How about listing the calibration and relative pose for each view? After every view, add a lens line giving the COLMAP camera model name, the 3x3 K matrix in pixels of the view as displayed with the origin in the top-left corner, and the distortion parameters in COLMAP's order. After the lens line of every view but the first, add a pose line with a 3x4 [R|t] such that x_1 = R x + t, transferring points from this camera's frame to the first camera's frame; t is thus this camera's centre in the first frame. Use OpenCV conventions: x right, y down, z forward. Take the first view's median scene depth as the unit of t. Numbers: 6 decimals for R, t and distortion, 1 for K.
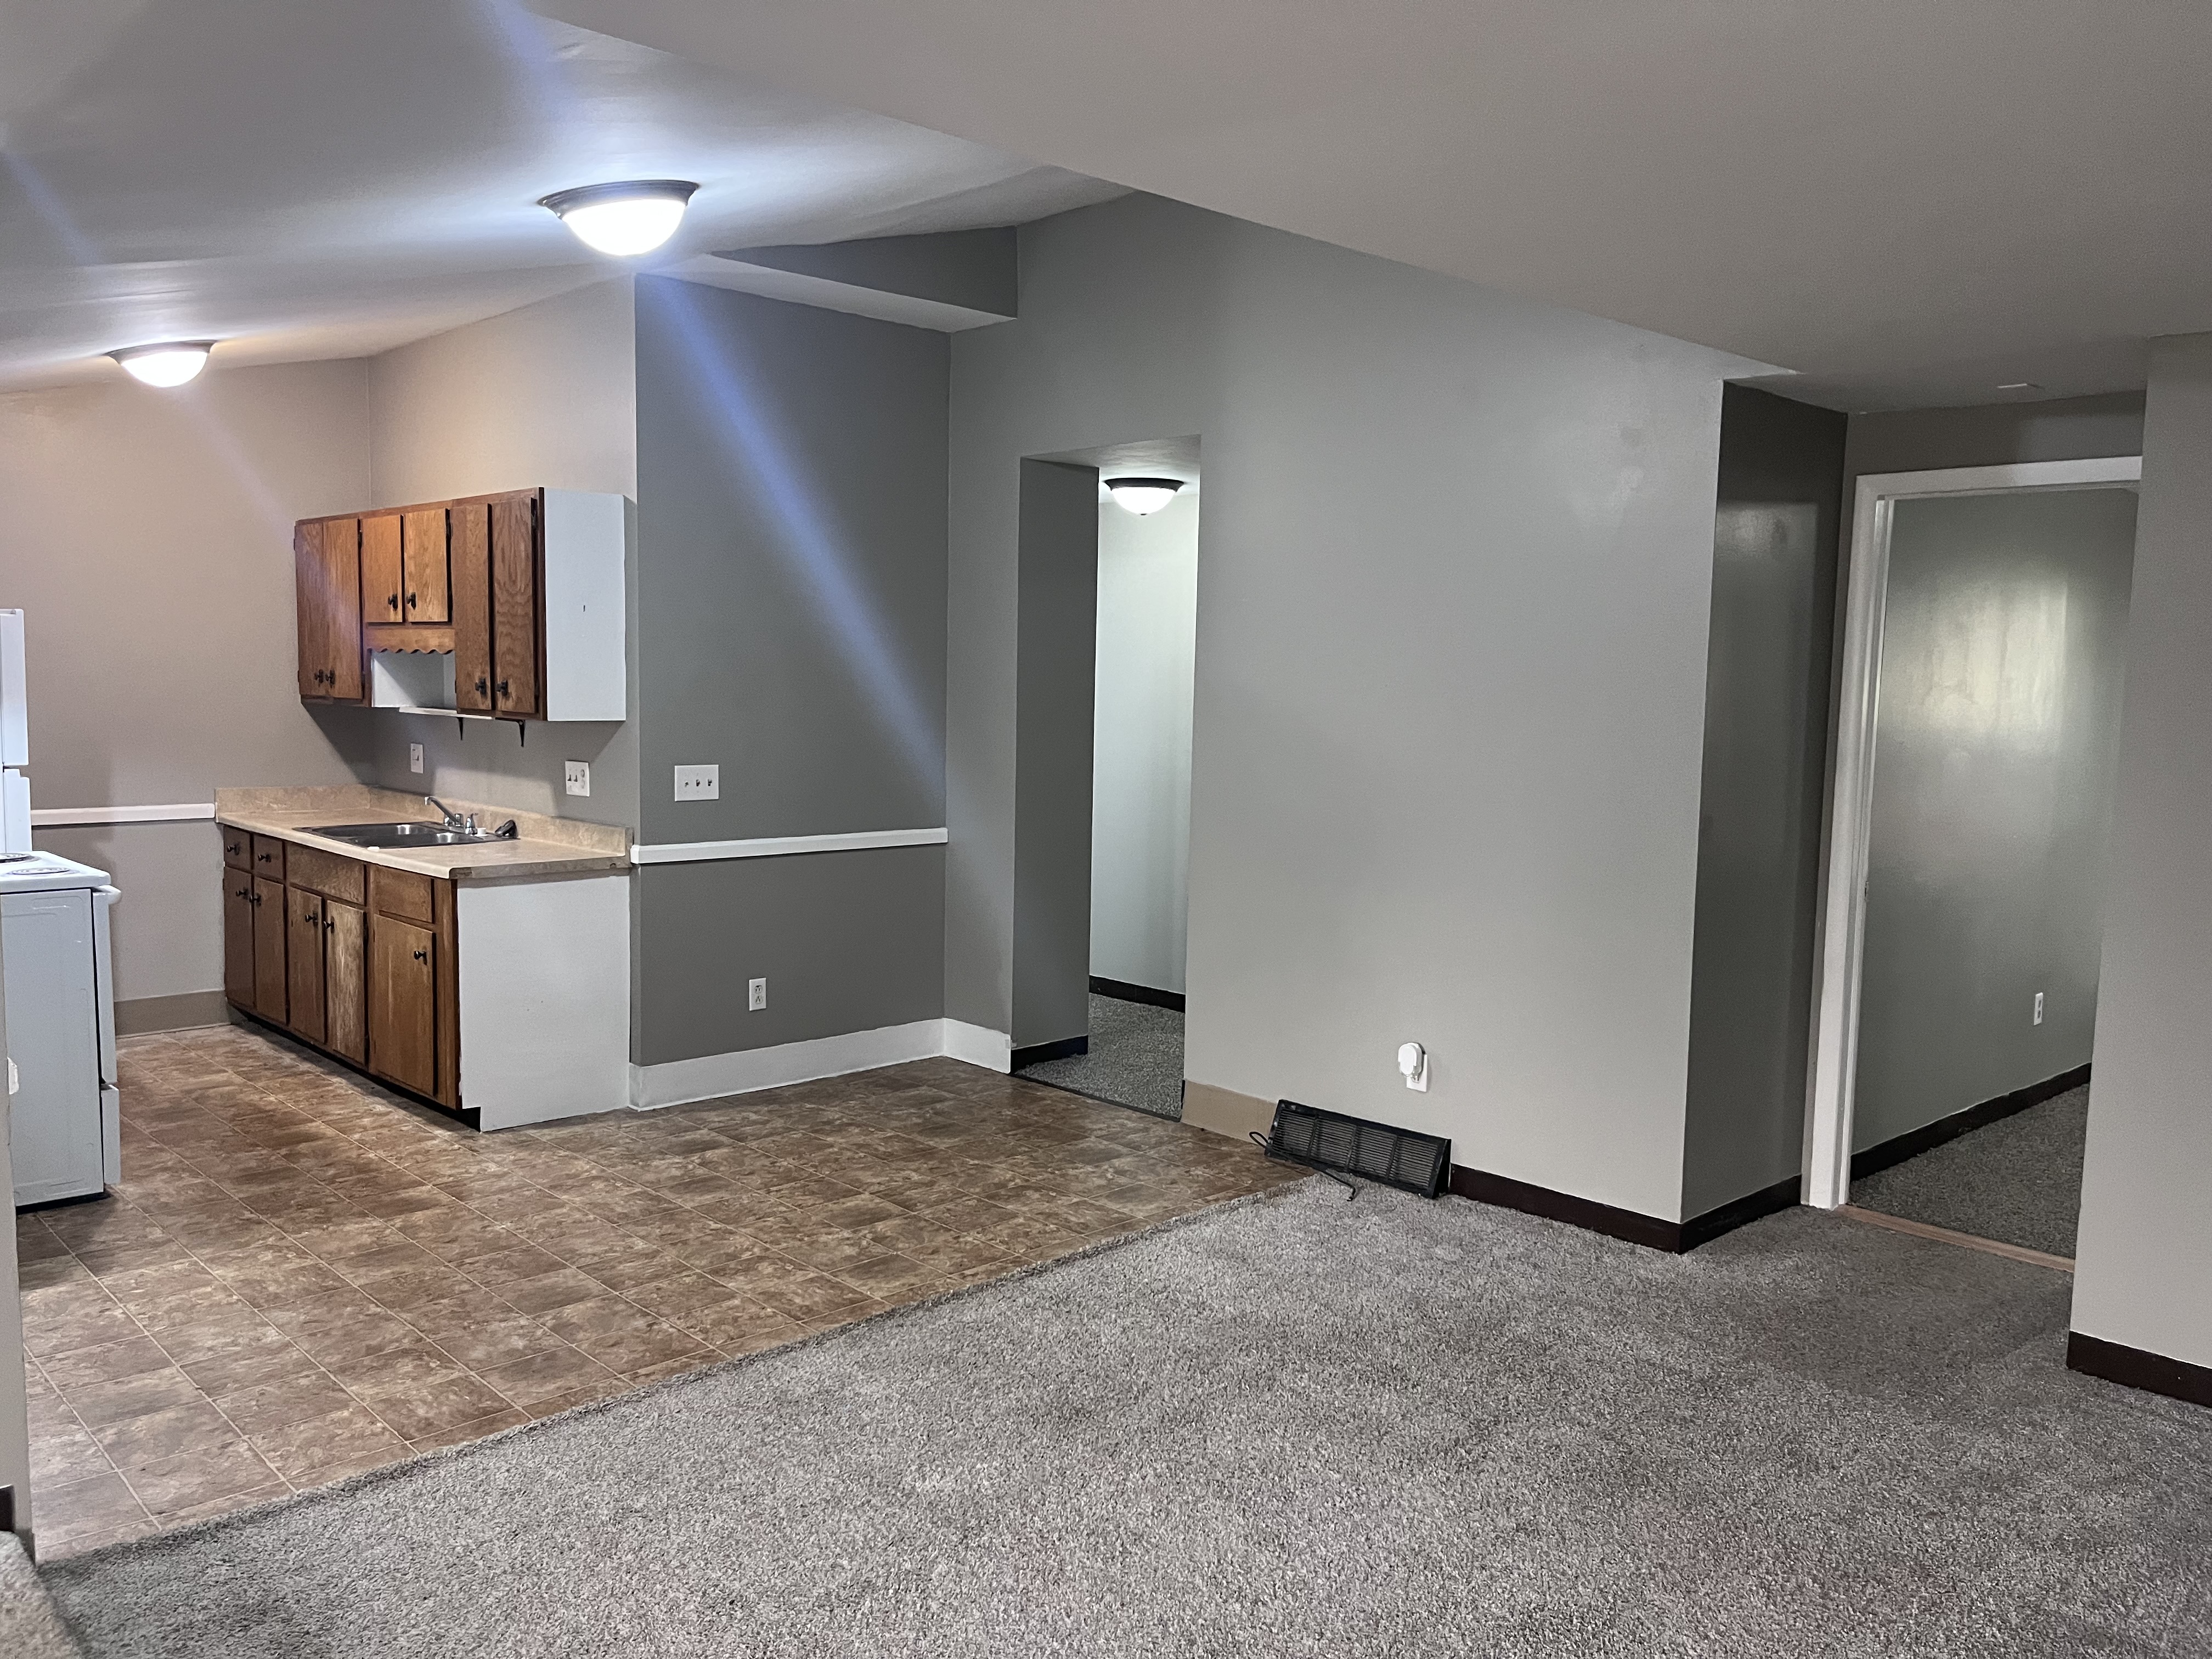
lens RADIAL K [[1676.6, 0, 1108.1], [0, 1676.6, 843.2], [0, 0, 1]] dist [0.042006, -0.040199]
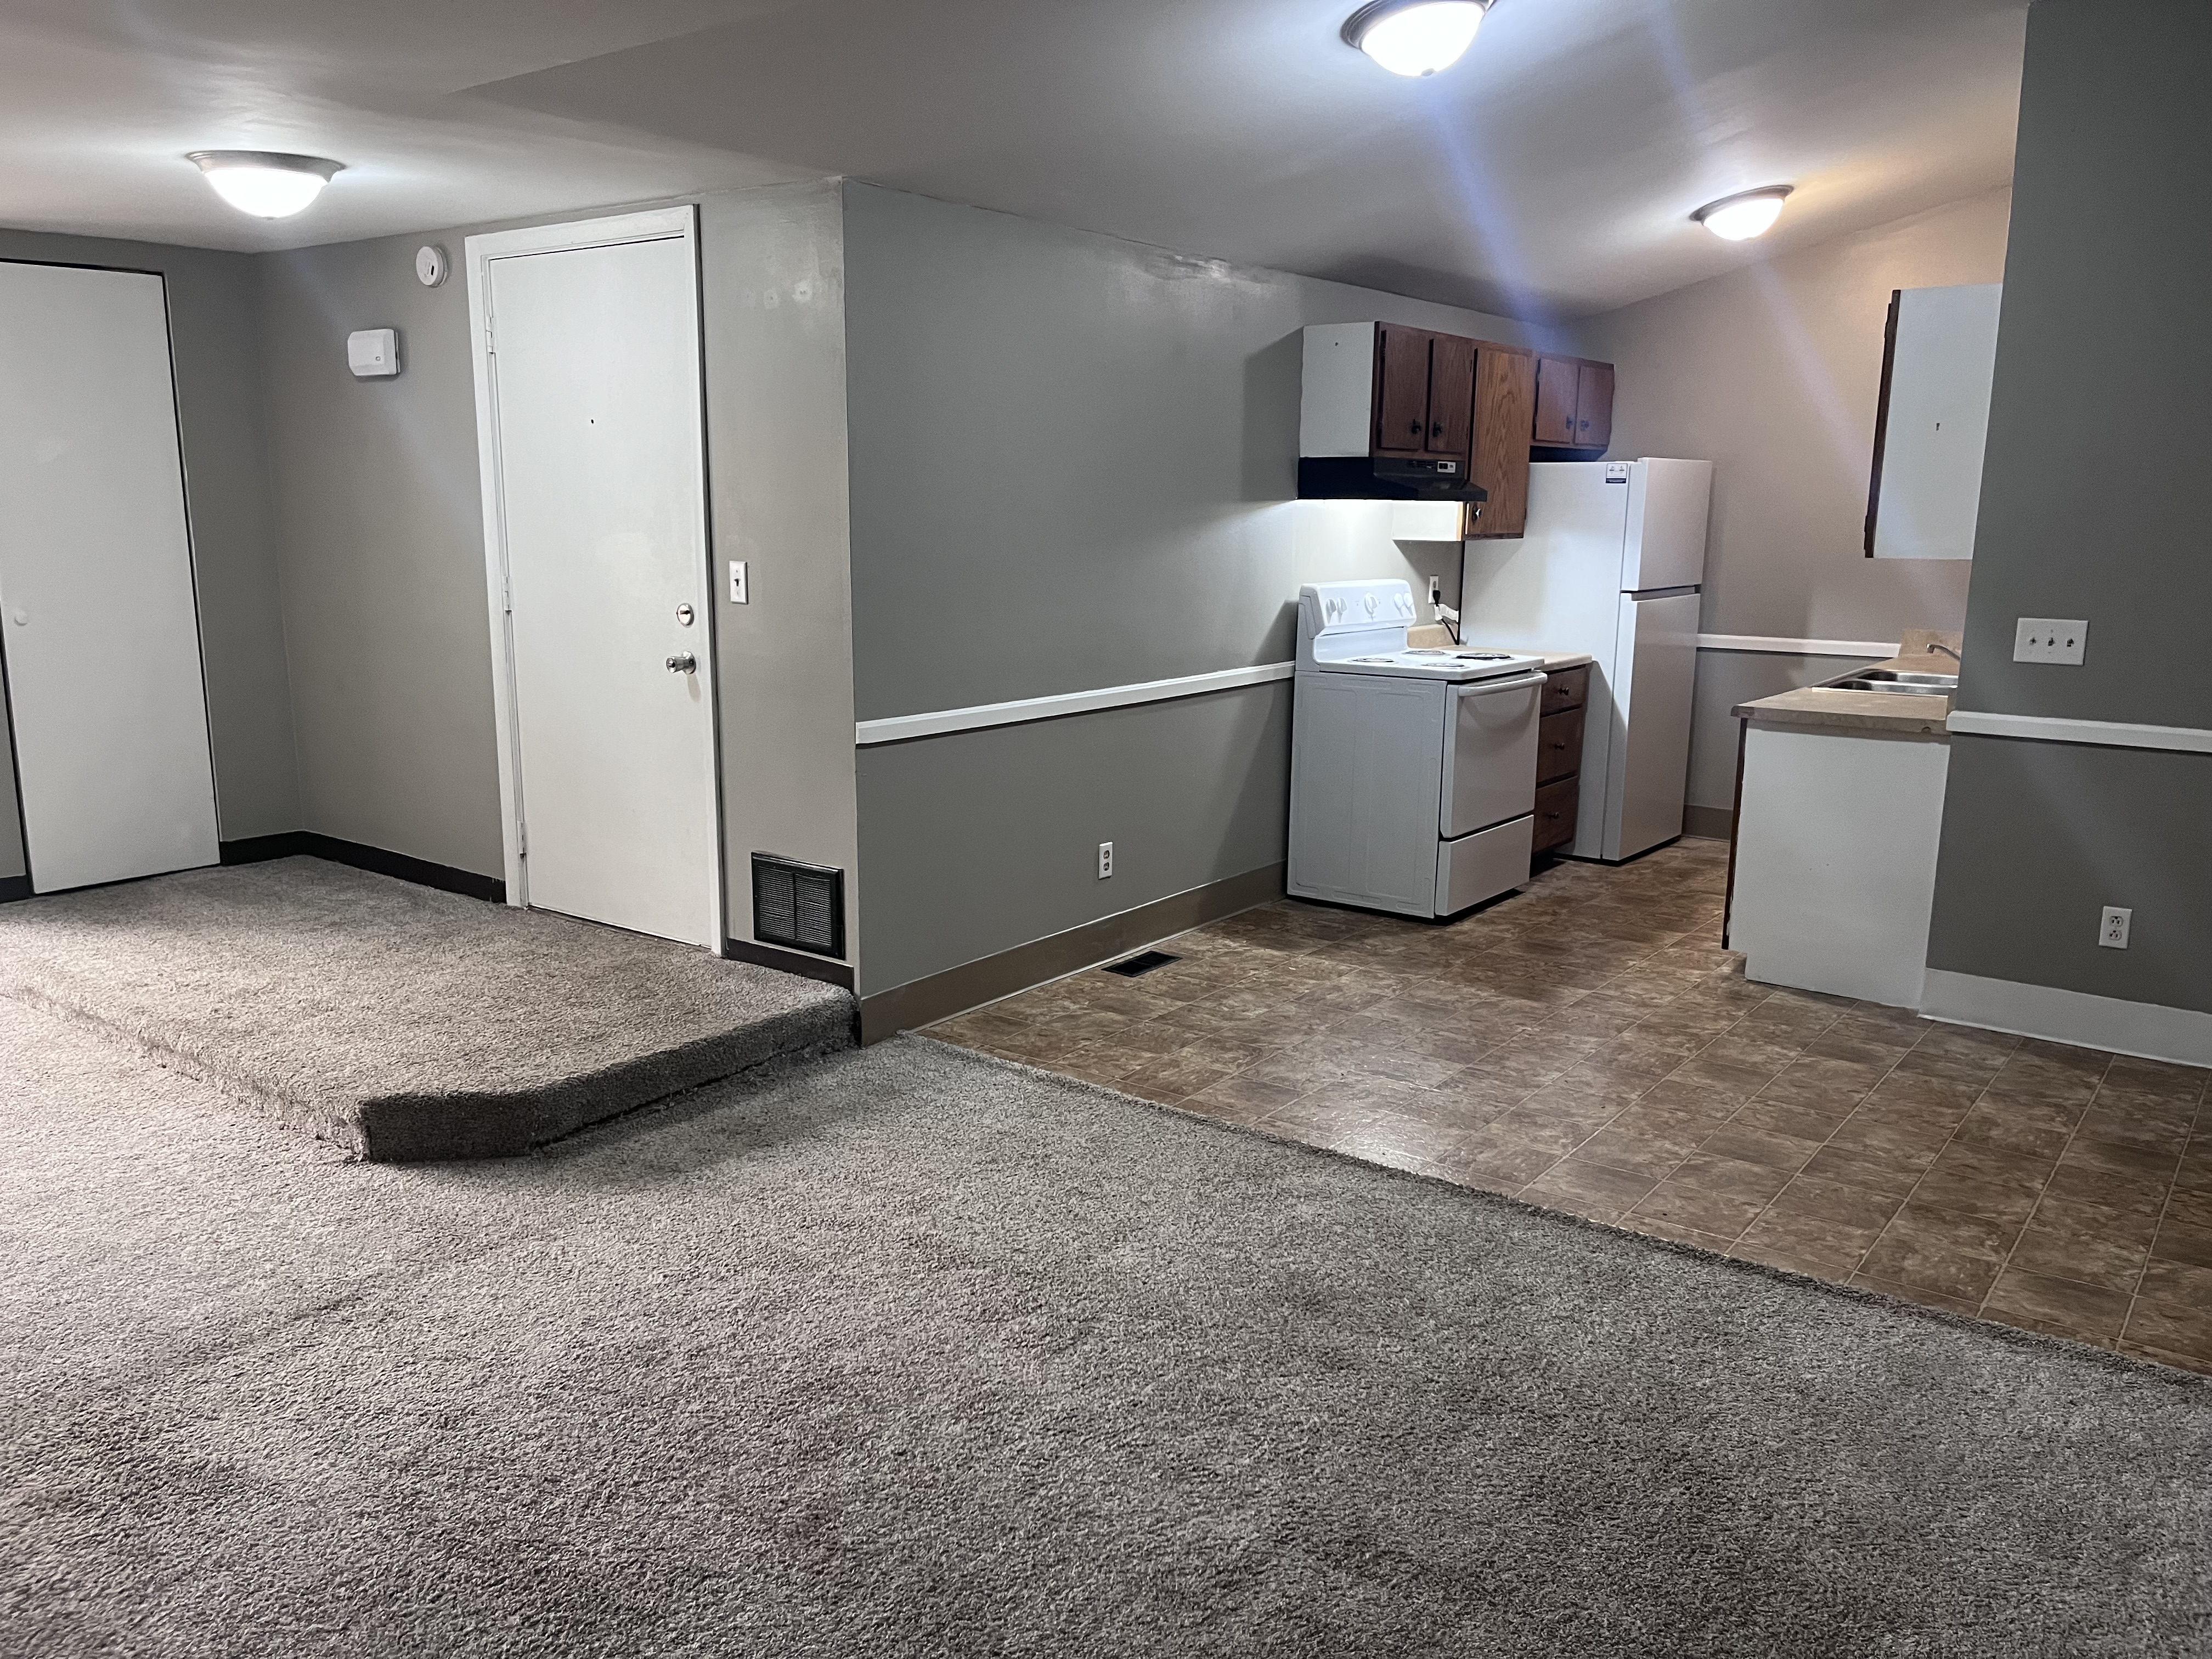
lens RADIAL K [[1676.6, 0, 1072.8], [0, 1676.6, 832.2], [0, 0, 1]] dist [0.042006, -0.040199]
pose [[0.151448, 0.174865, -0.972875, 0.496102], [-0.104900, 0.981513, 0.160088, -0.028074], [0.982883, 0.077810, 0.166992, 0.431079]]
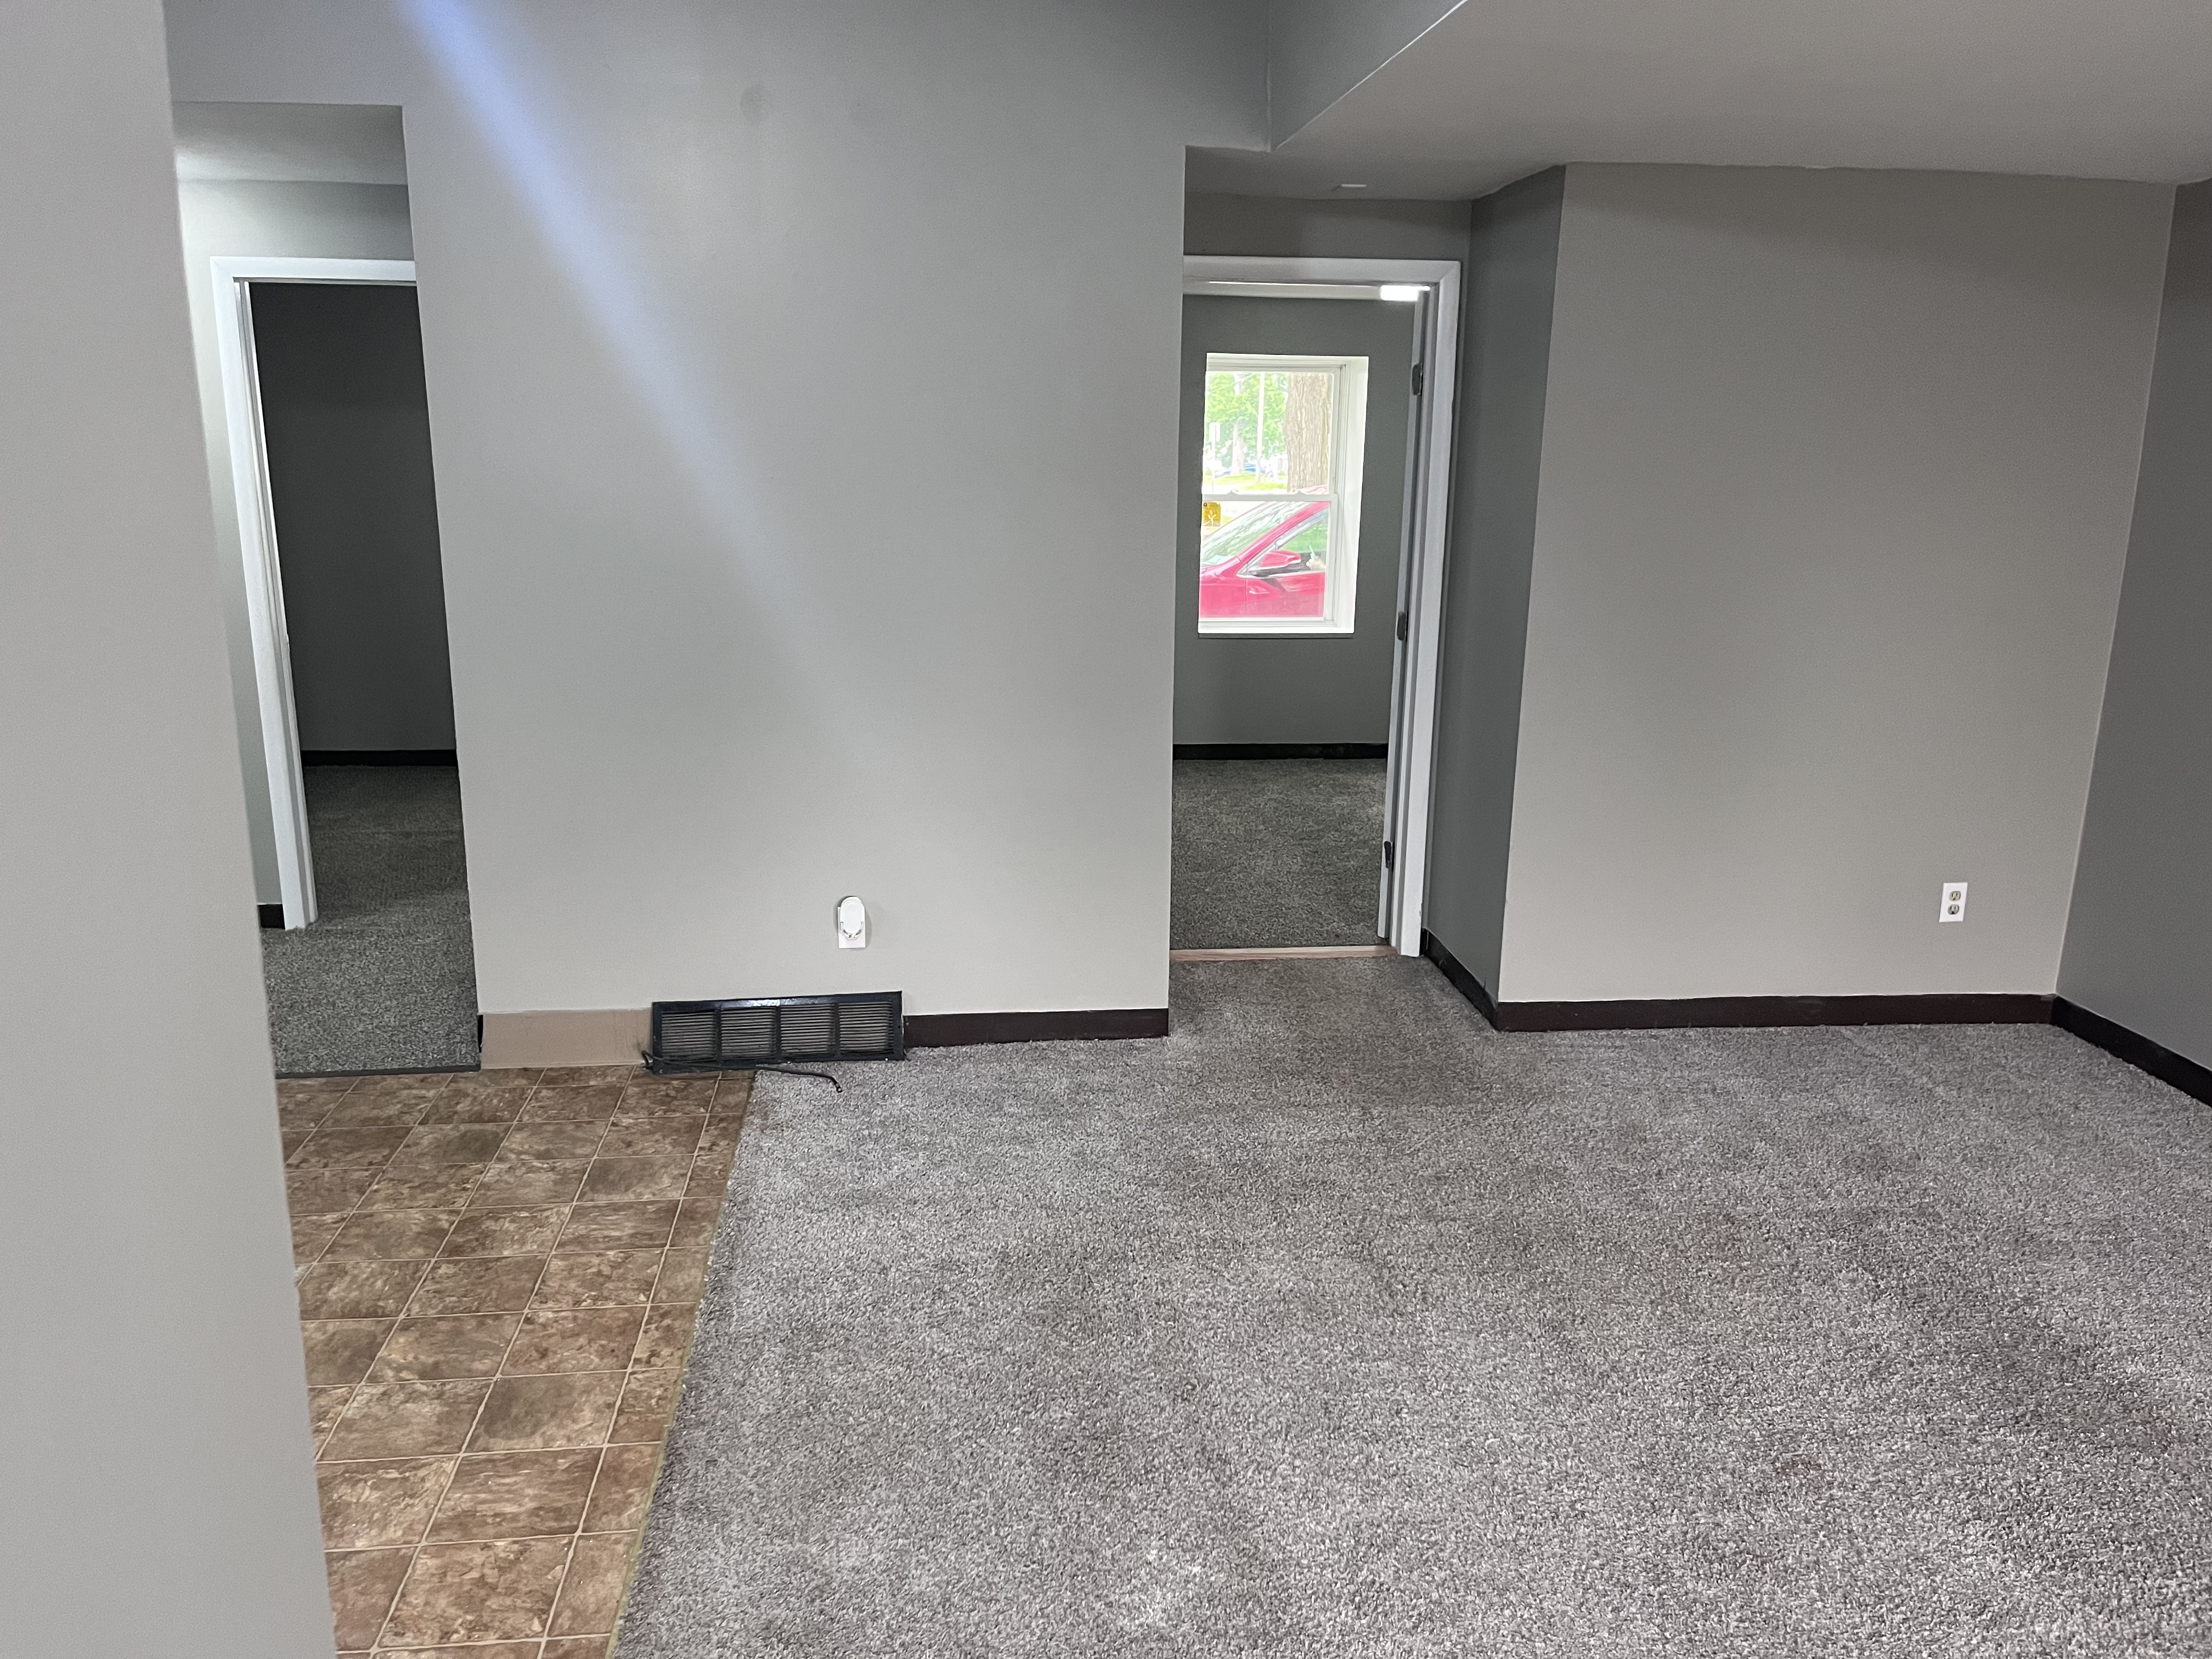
lens RADIAL K [[1676.6, 0, 1099.6], [0, 1676.6, 839.7], [0, 0, 1]] dist [0.042006, -0.040199]
pose [[0.609393, -0.200240, 0.767166, -0.354020], [0.083651, 0.978421, 0.188932, -0.055950], [-0.788443, -0.050960, 0.612993, 0.324540]]
